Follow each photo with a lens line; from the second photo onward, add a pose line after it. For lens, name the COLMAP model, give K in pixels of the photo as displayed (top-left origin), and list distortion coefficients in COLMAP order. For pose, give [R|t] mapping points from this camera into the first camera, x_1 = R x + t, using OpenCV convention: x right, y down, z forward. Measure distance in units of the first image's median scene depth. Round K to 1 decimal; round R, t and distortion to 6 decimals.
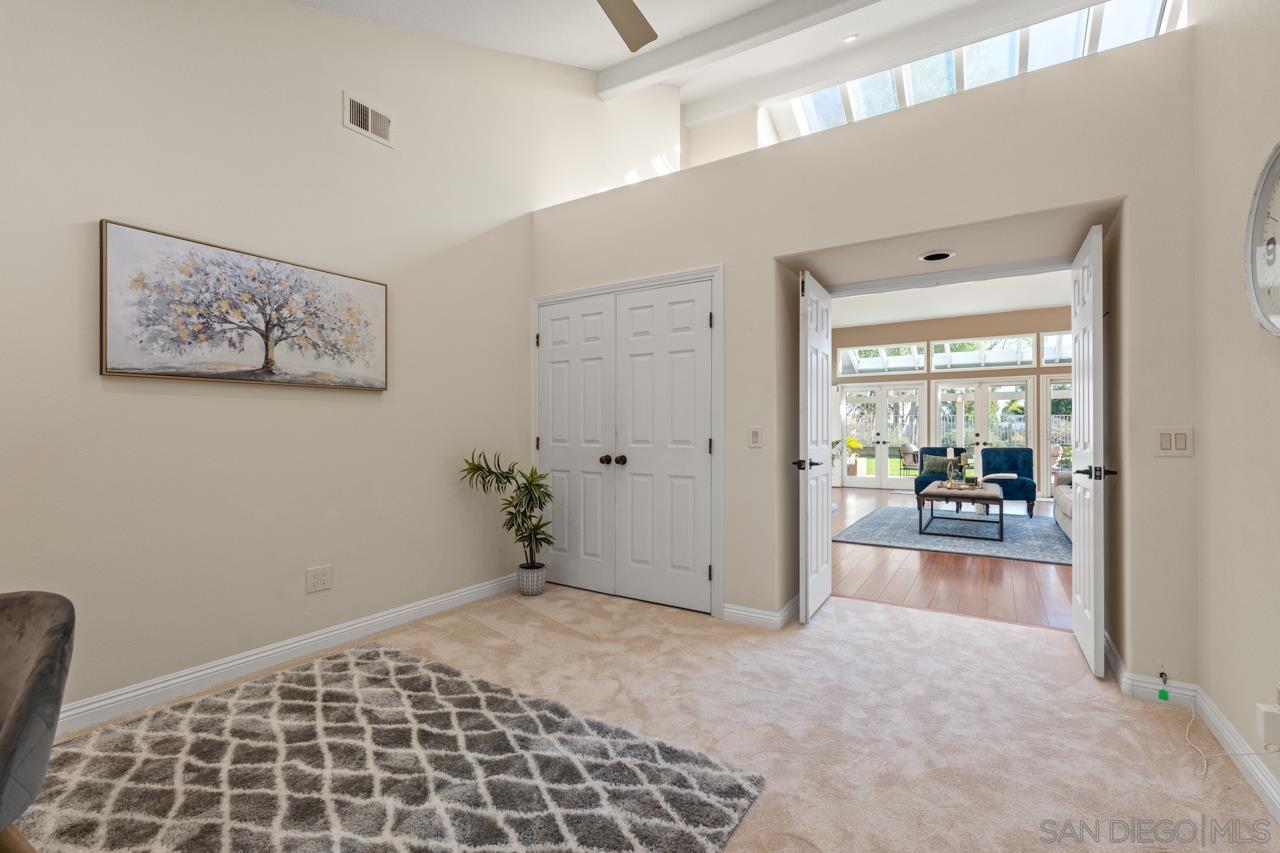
lens RADIAL K [[573.4, 0, 638.0], [0, 573.4, 430.2], [0, 0, 1]] dist [-0.011546, 0.000101]
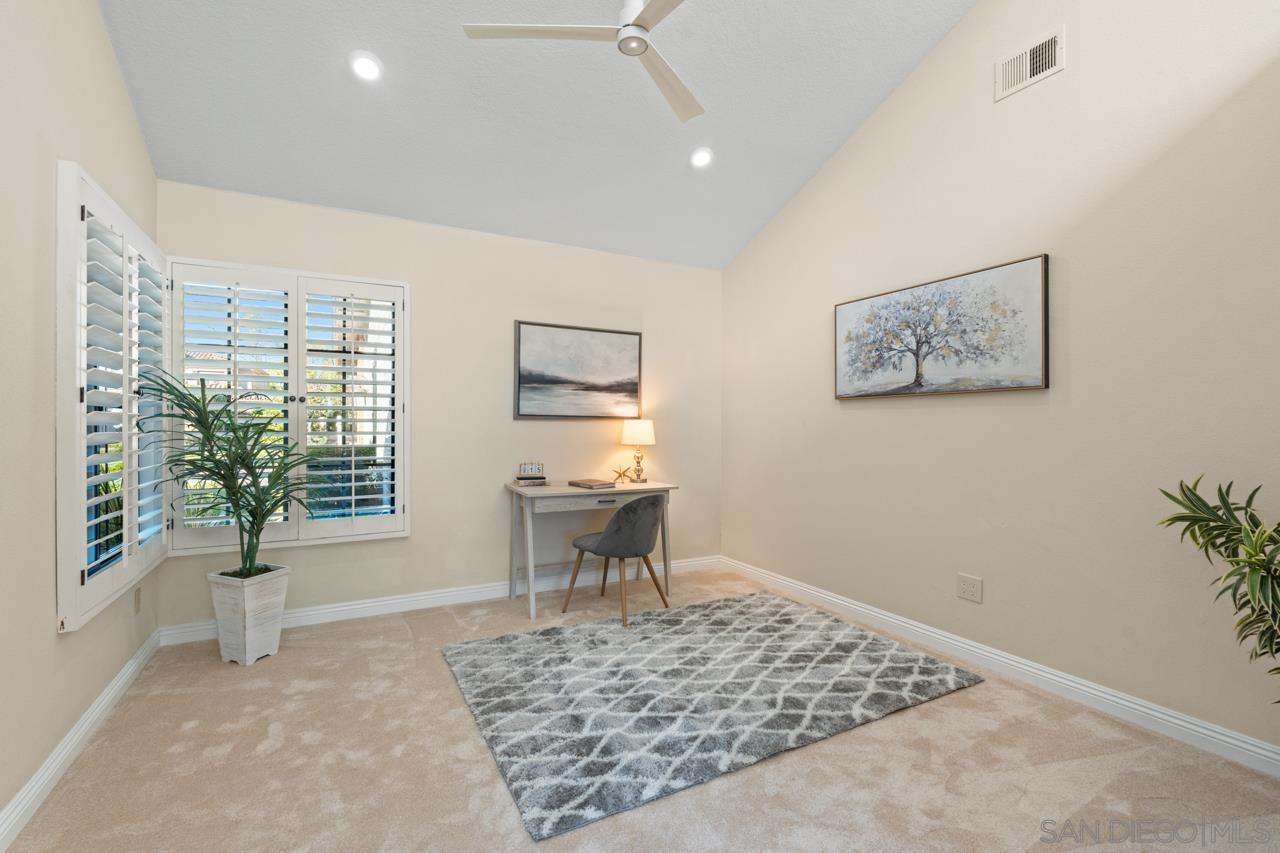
lens RADIAL K [[573.4, 0, 639.4], [0, 573.4, 421.4], [0, 0, 1]] dist [-0.011546, 0.000101]
pose [[-0.507476, 0.000450, -0.861666, 0.629759], [0.002661, 0.999996, -0.001045, -0.029064], [0.861662, -0.002823, -0.507475, 1.103071]]
